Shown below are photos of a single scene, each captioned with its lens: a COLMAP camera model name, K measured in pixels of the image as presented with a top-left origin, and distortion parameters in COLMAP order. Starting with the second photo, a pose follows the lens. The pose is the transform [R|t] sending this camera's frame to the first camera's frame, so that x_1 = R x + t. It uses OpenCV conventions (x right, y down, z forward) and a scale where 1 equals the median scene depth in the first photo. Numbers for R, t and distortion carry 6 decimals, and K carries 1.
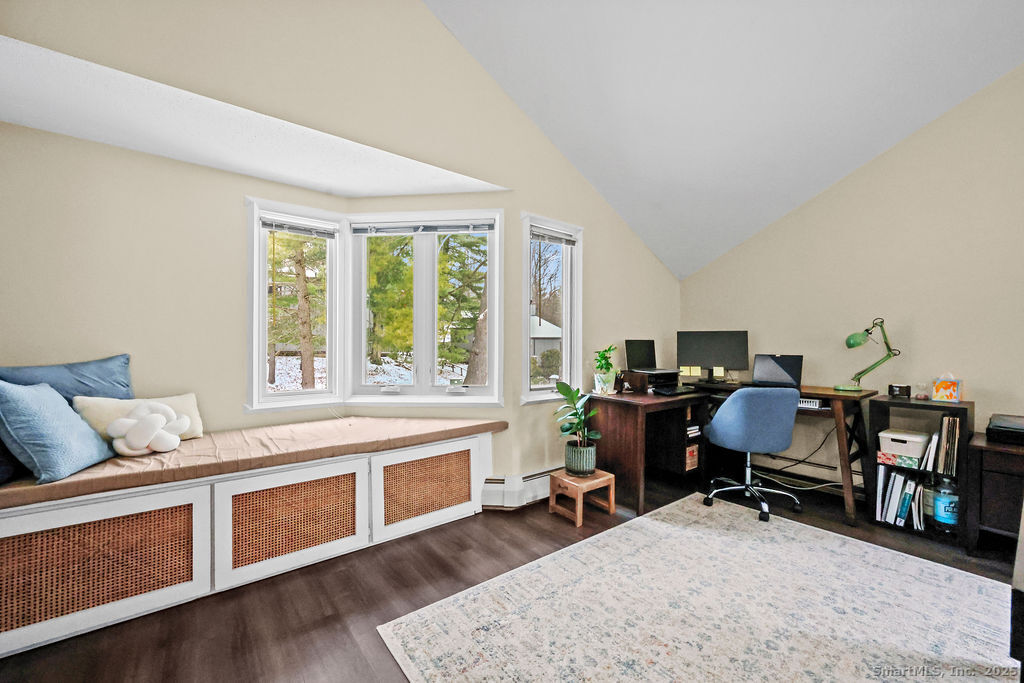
lens RADIAL K [[414.3, 0, 514.3], [0, 414.3, 346.4], [0, 0, 1]] dist [0.001570, 0.000206]
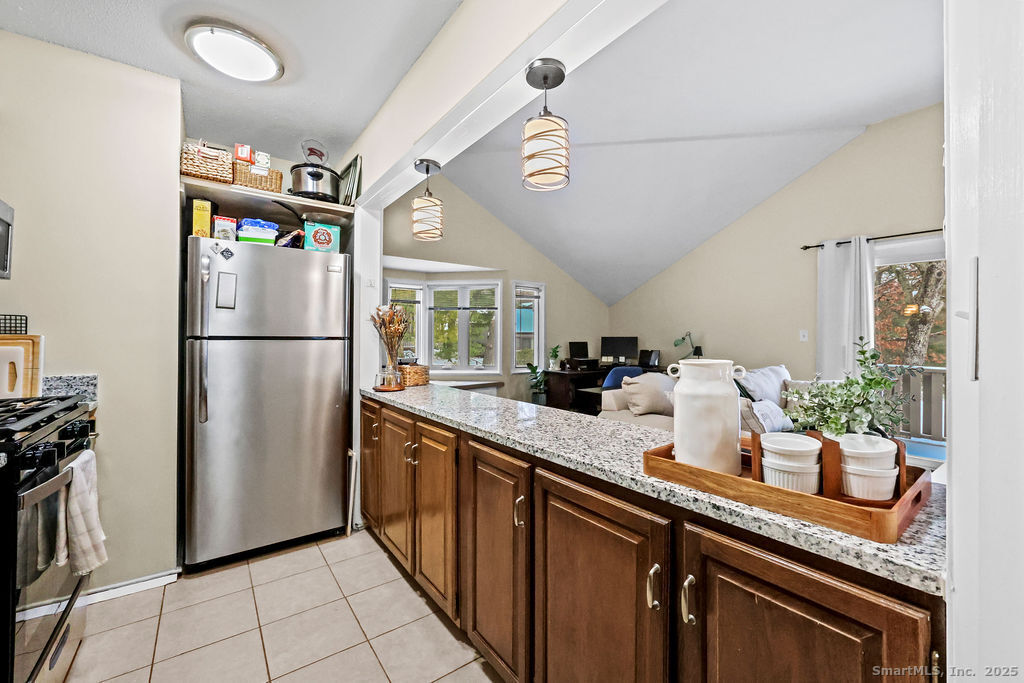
lens RADIAL K [[414.3, 0, 512.2], [0, 414.3, 340.2], [0, 0, 1]] dist [0.001570, 0.000206]
pose [[0.999167, 0.000028, -0.040805, 0.092915], [-0.000045, 1.000000, -0.000421, -0.023712], [0.040805, 0.000423, 0.999167, -0.900297]]
